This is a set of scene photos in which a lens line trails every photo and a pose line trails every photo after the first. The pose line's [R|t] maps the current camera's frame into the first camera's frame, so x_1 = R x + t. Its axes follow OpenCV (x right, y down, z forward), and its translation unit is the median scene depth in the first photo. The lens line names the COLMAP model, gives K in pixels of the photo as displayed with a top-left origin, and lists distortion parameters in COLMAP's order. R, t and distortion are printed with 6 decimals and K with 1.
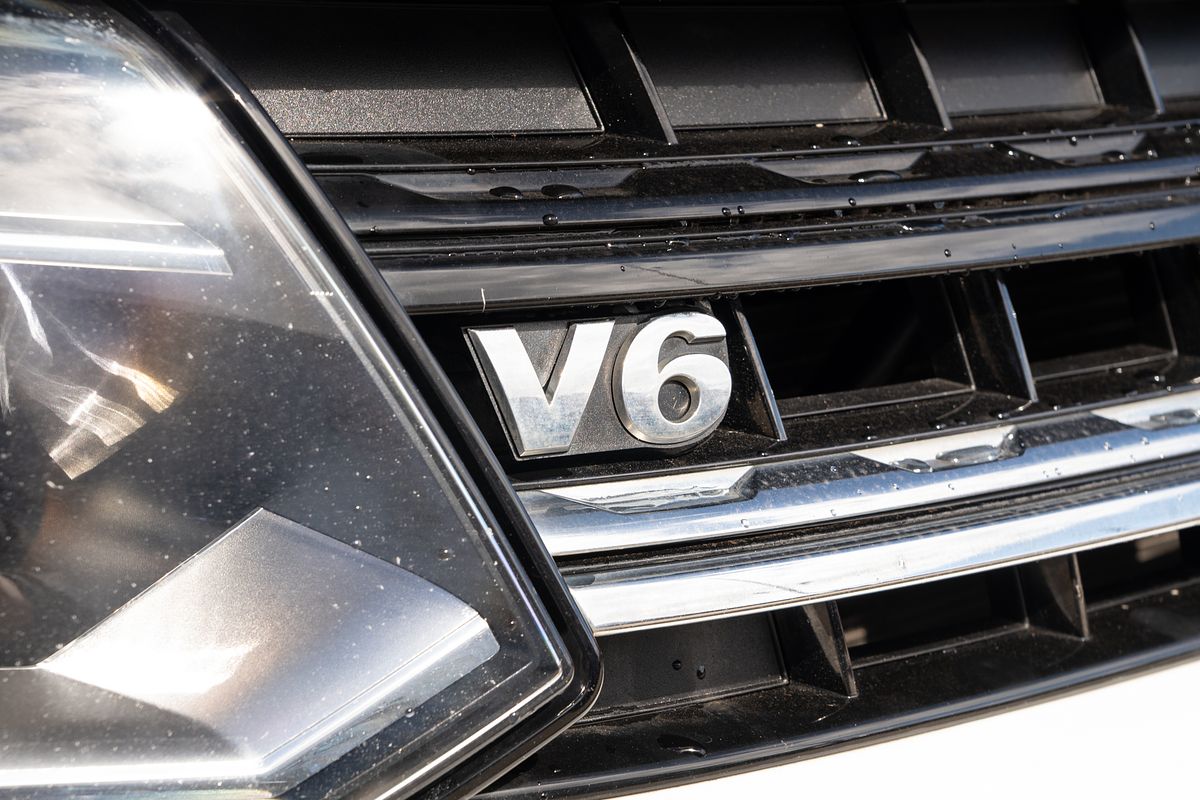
lens RADIAL K [[2428.1, 0, 603.4], [0, 2428.1, 376.6], [0, 0, 1]] dist [0.518791, 0.422548]
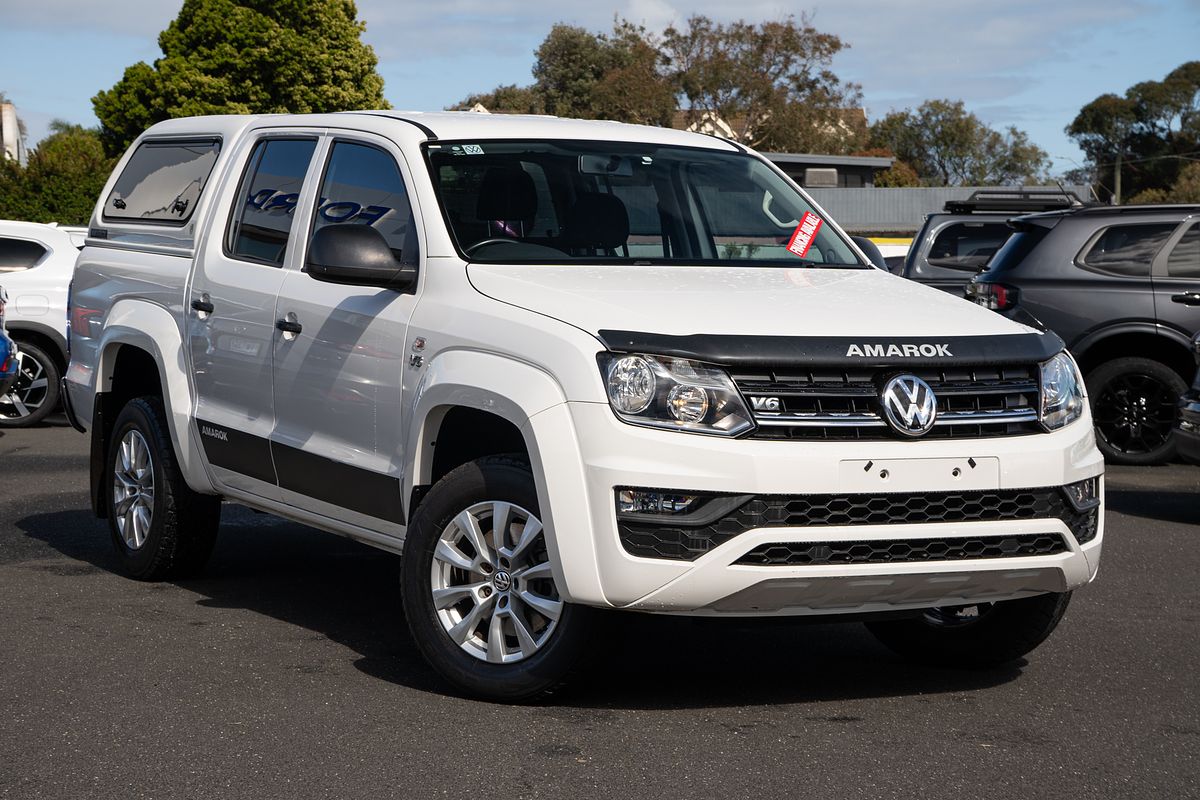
lens RADIAL K [[2428.1, 0, 603.4], [0, 2428.1, 376.6], [0, 0, 1]] dist [0.518791, 0.422548]
pose [[0.929125, 0.029122, -0.368618, 3.210520], [-0.069806, 0.992783, -0.097519, 0.957410], [0.363117, 0.116339, 0.924452, -8.952084]]
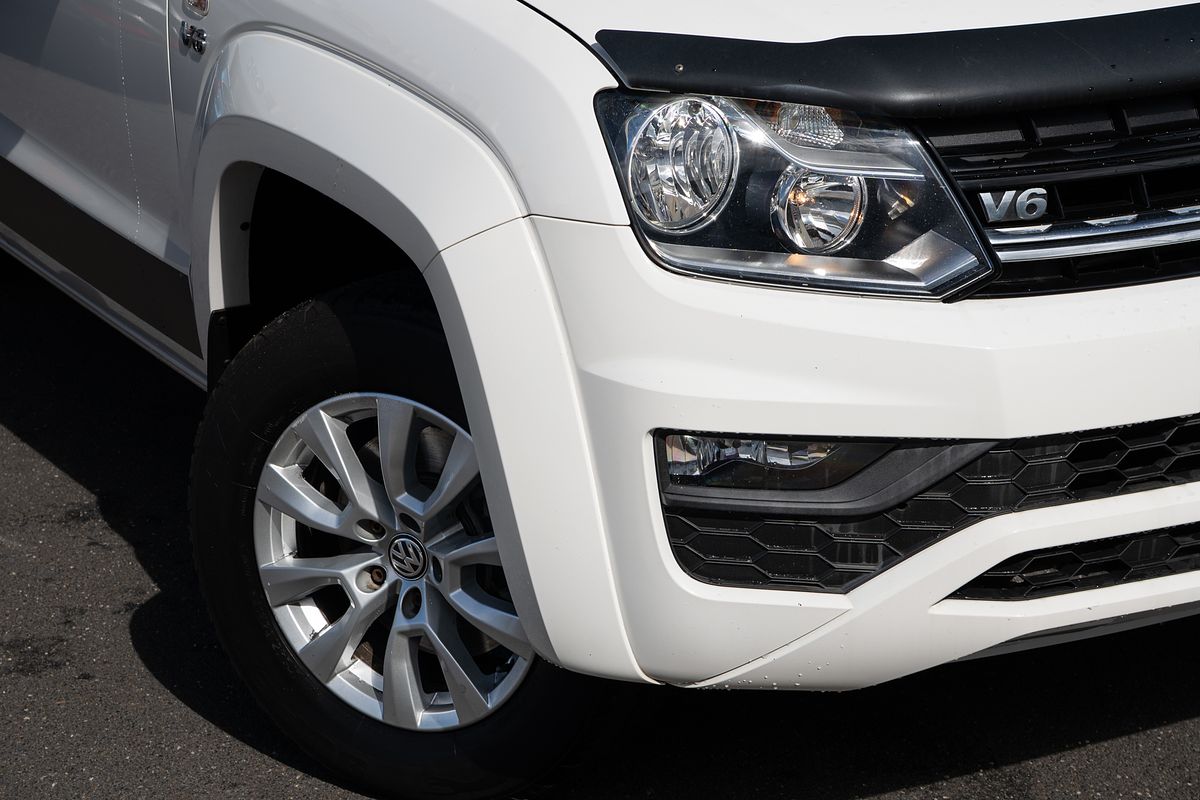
lens RADIAL K [[2428.1, 0, 603.4], [0, 2428.1, 376.6], [0, 0, 1]] dist [0.518791, 0.422548]
pose [[0.935808, 0.080385, -0.343222, 0.838811], [-0.027171, 0.987205, 0.157126, -0.360408], [0.351461, -0.137714, 0.926019, -3.313269]]
